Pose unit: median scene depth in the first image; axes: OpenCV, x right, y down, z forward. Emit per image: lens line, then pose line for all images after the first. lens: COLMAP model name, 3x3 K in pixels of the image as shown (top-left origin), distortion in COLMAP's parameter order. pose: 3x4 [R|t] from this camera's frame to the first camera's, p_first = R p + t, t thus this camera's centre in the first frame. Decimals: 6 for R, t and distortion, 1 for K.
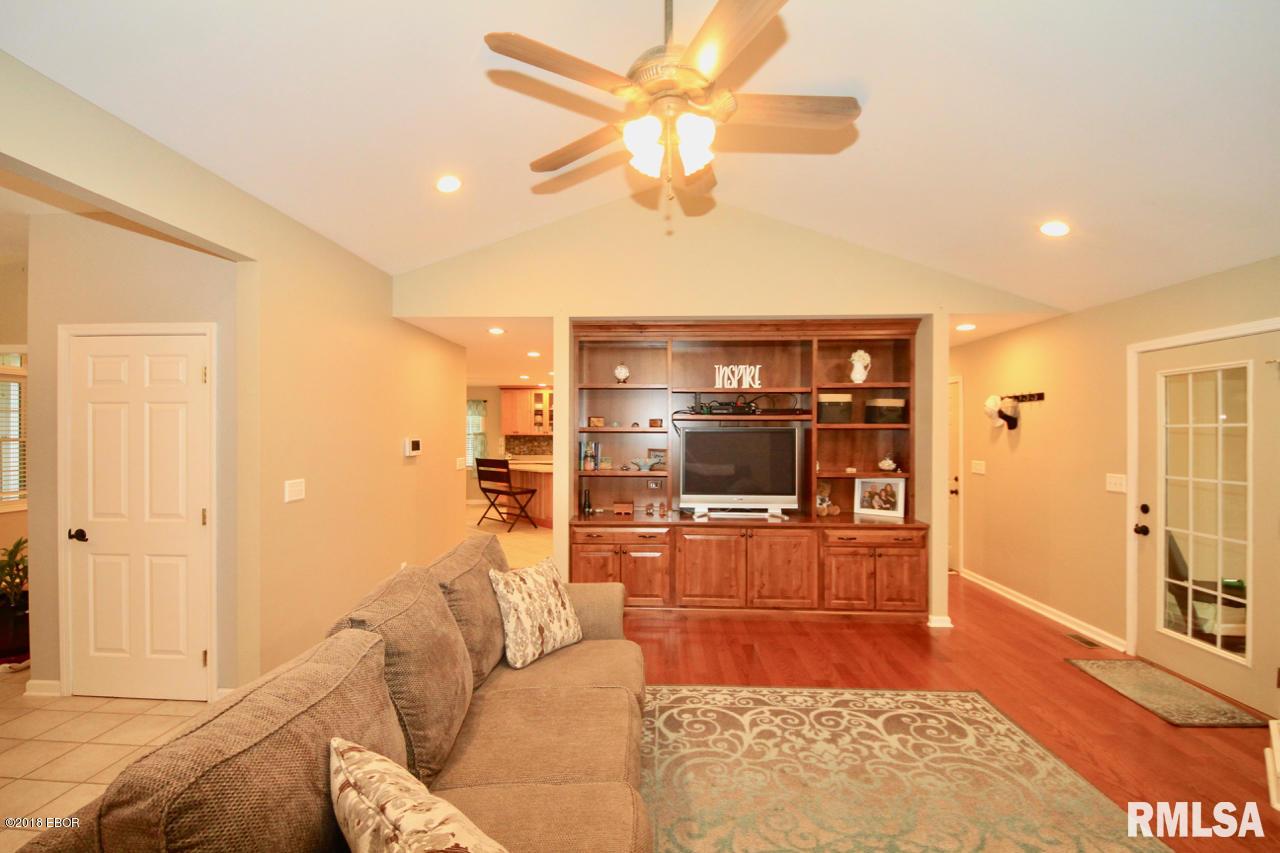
lens RADIAL K [[554.9, 0, 642.5], [0, 554.9, 432.1], [0, 0, 1]] dist [0.011764, -0.000598]
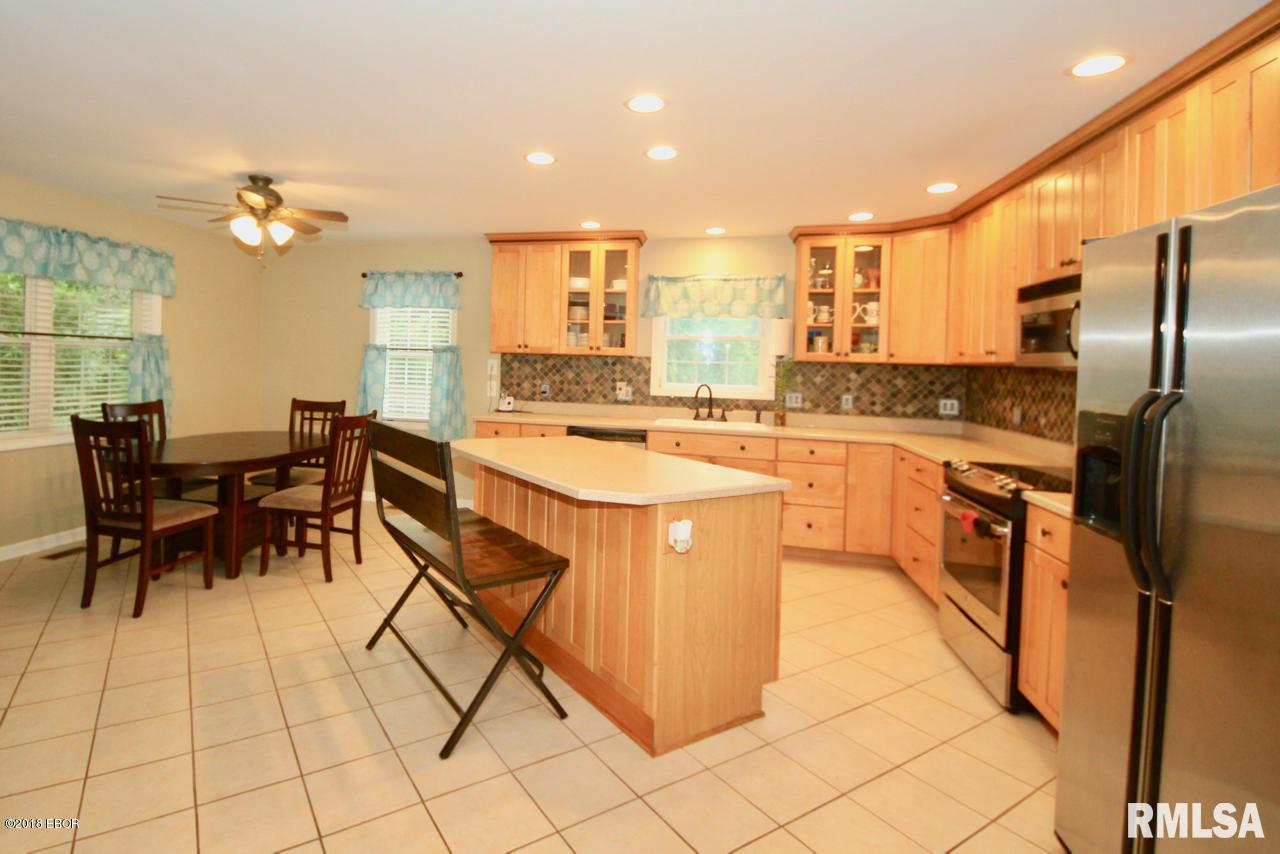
lens RADIAL K [[639.0, 0, 579.6], [0, 639.0, 362.5], [0, 0, 1]] dist [0.038572, -0.000488]
pose [[0.983379, 0.026426, -0.179634, -0.259850], [-0.026705, 0.999643, 0.000863, 0.027580], [0.179592, 0.003949, 0.983733, 1.382558]]
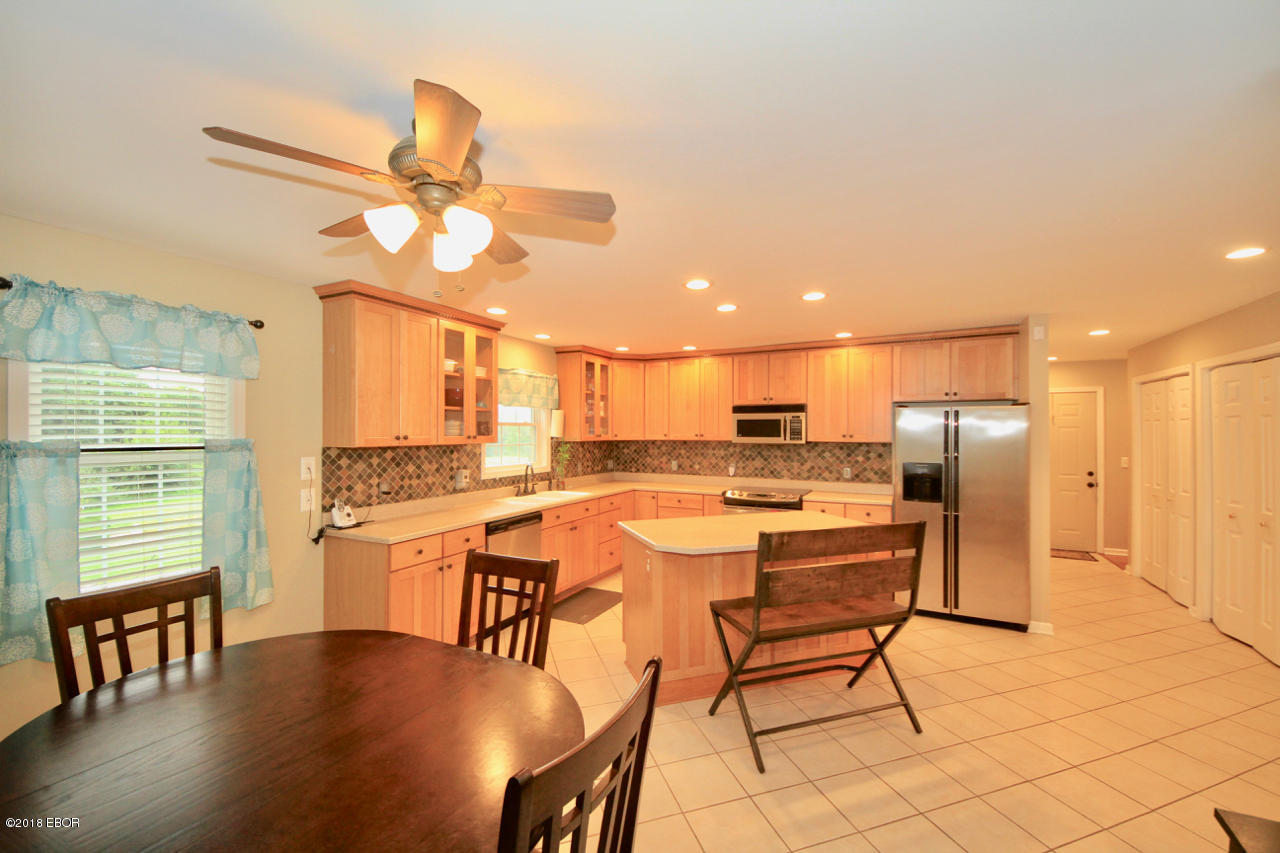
lens RADIAL K [[495.2, 0, 640.0], [0, 495.2, 426.5], [0, 0, 1]] dist [0.053889, -0.035789]
pose [[0.414588, 0.007901, 0.909975, -1.121337], [-0.001159, 0.999966, -0.008155, -0.010605], [-0.910008, 0.002326, 0.414583, 1.918543]]
